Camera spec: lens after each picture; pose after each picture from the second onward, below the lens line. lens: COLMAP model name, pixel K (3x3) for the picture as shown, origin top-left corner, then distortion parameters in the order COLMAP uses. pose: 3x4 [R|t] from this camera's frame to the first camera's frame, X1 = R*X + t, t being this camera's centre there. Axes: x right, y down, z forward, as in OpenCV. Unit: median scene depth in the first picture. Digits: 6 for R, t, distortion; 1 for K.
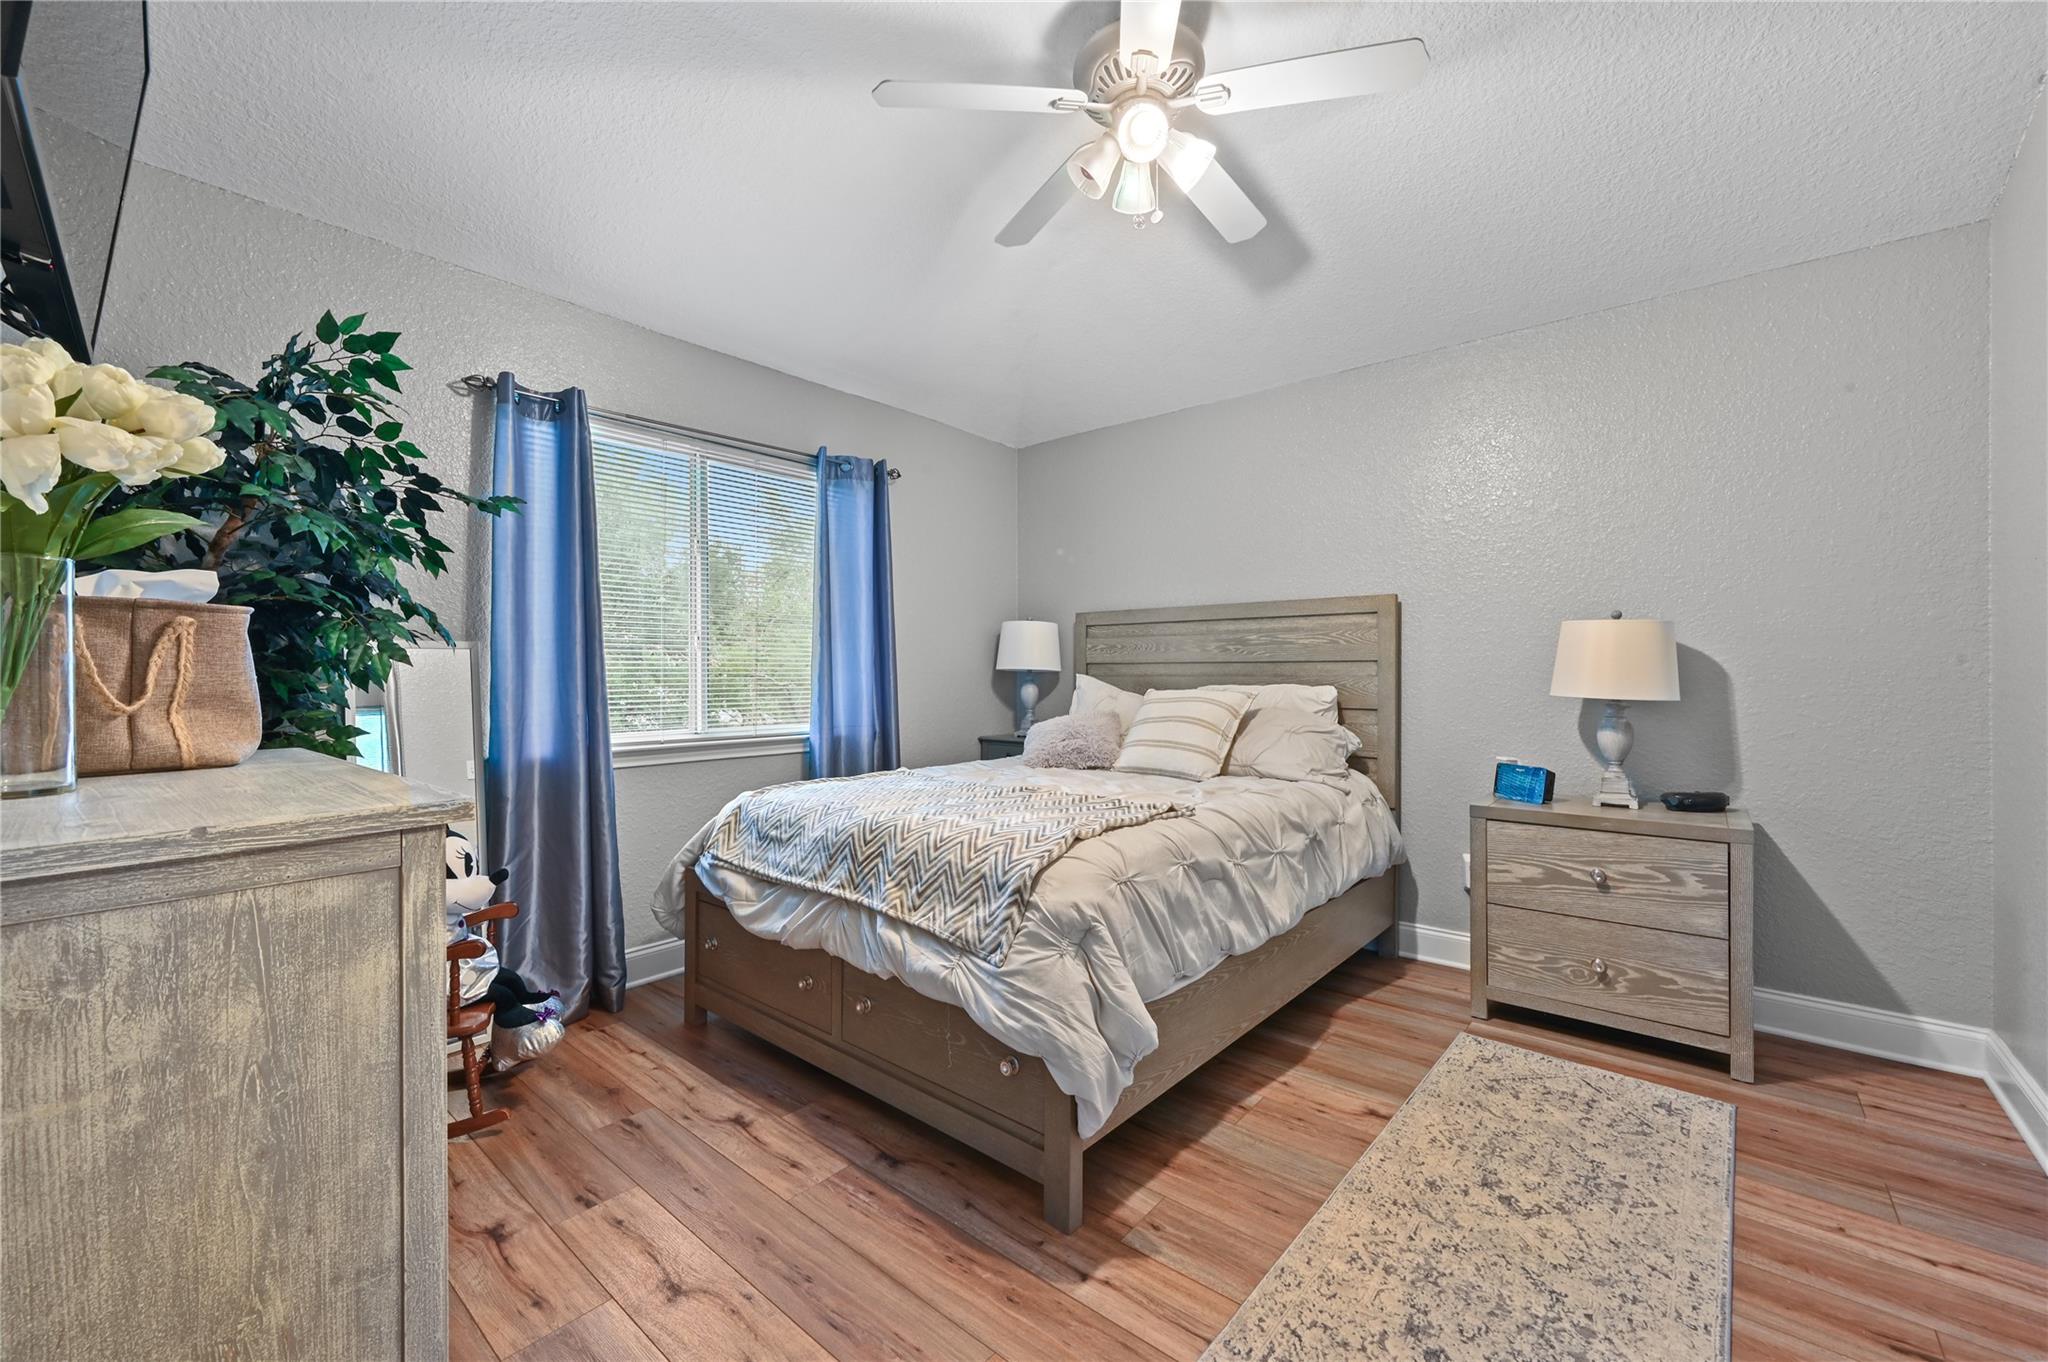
lens RADIAL K [[813.0, 0, 1023.5], [0, 813.0, 673.5], [0, 0, 1]] dist [-0.001033, 0.000269]
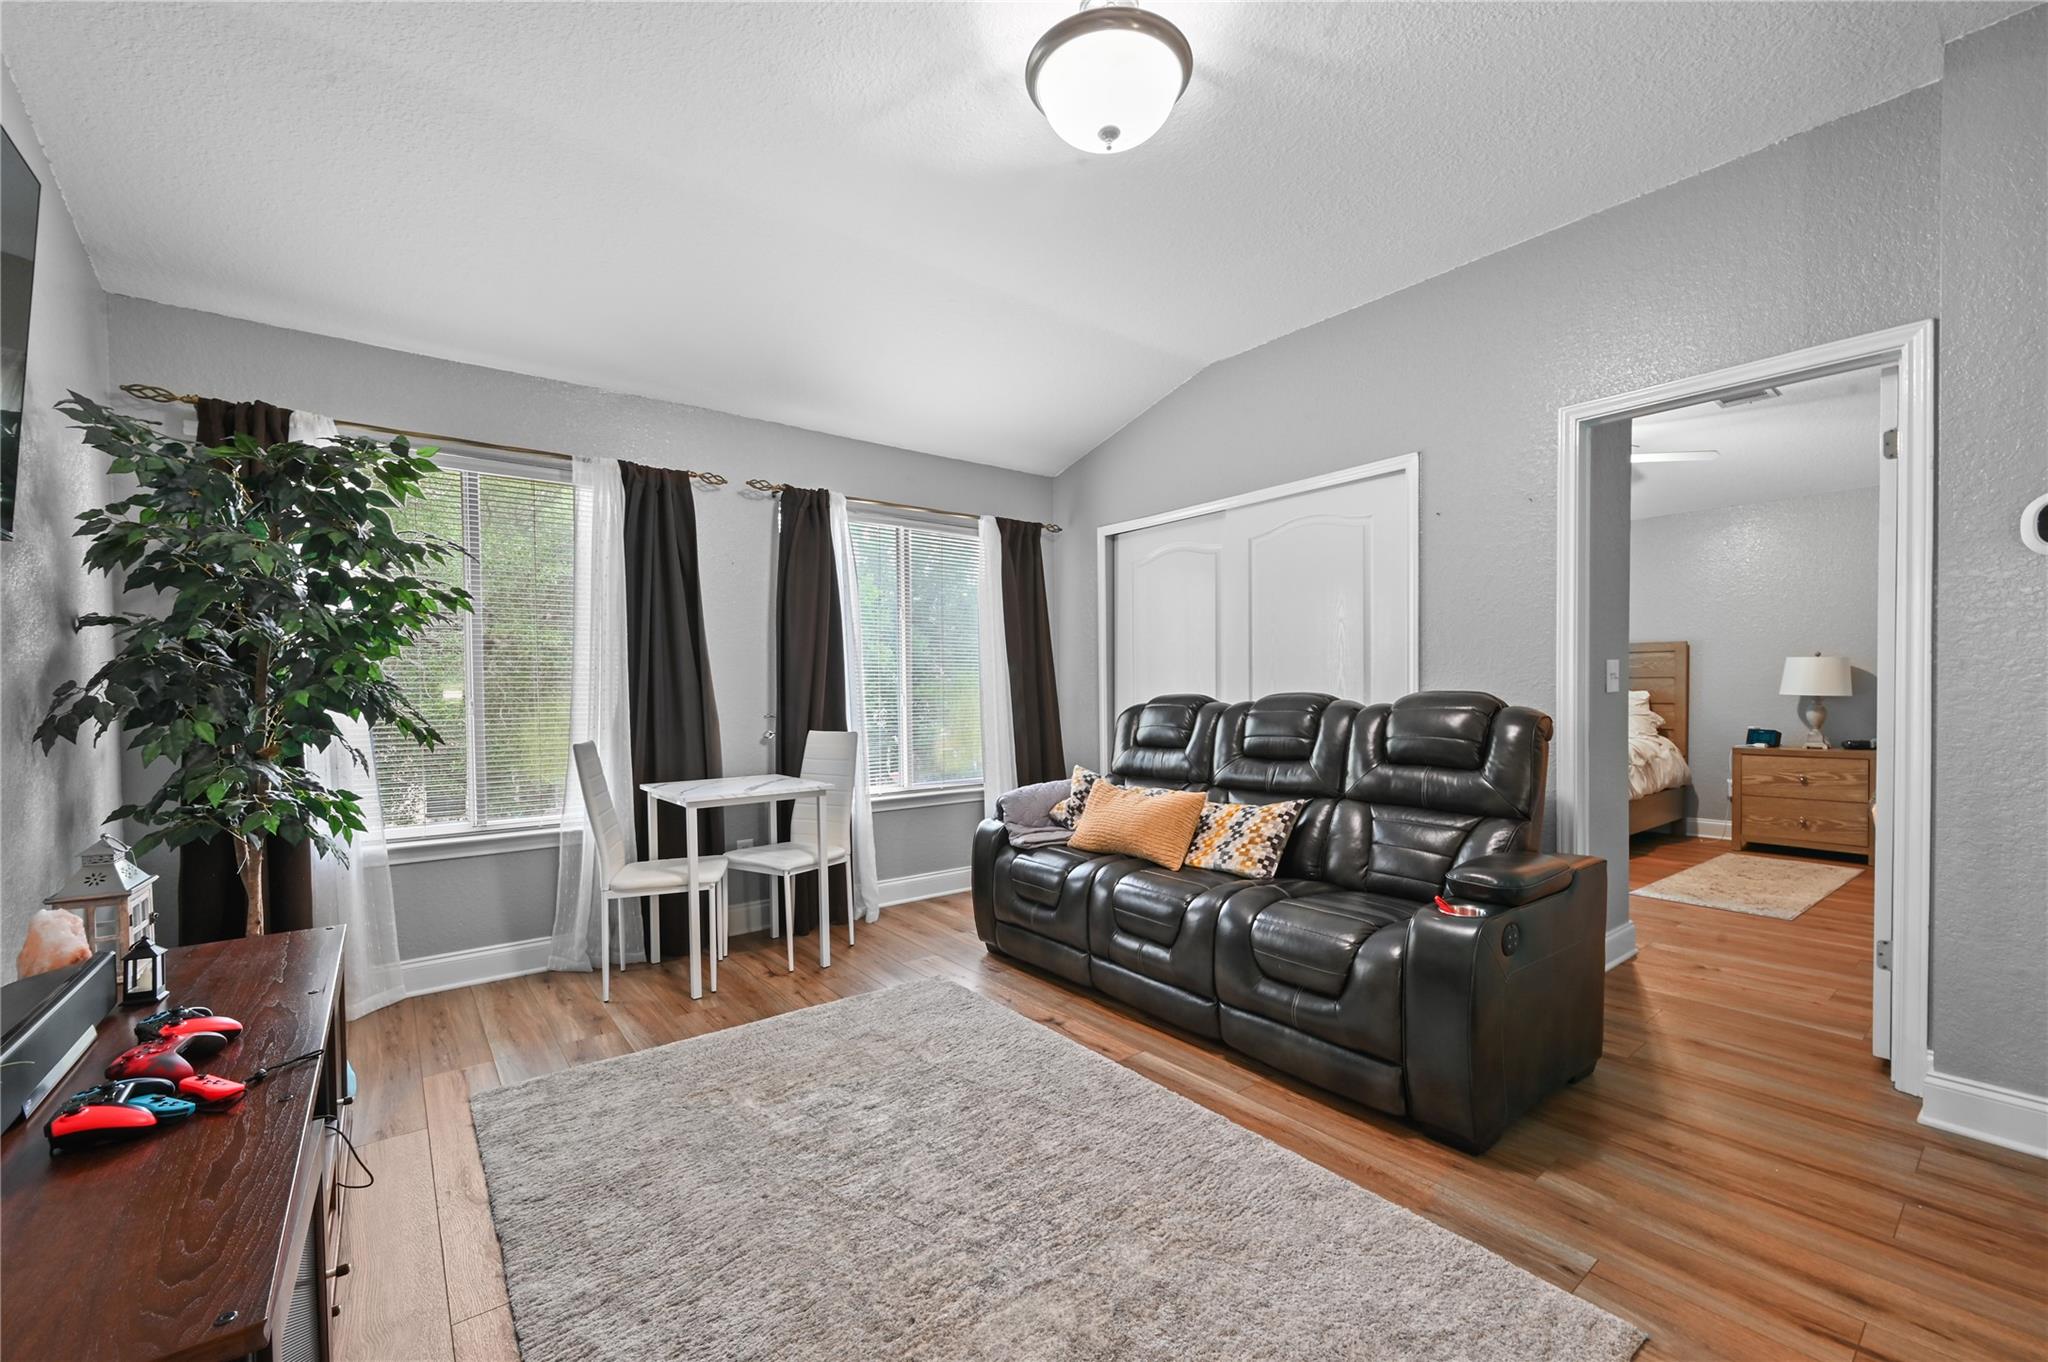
lens RADIAL K [[813.0, 0, 1024.4], [0, 813.0, 699.1], [0, 0, 1]] dist [-0.001033, 0.000269]
pose [[0.979122, -0.003079, -0.203248, -0.781831], [0.006531, 0.999846, 0.016315, -0.006207], [0.203166, -0.017302, 0.978991, -1.365646]]
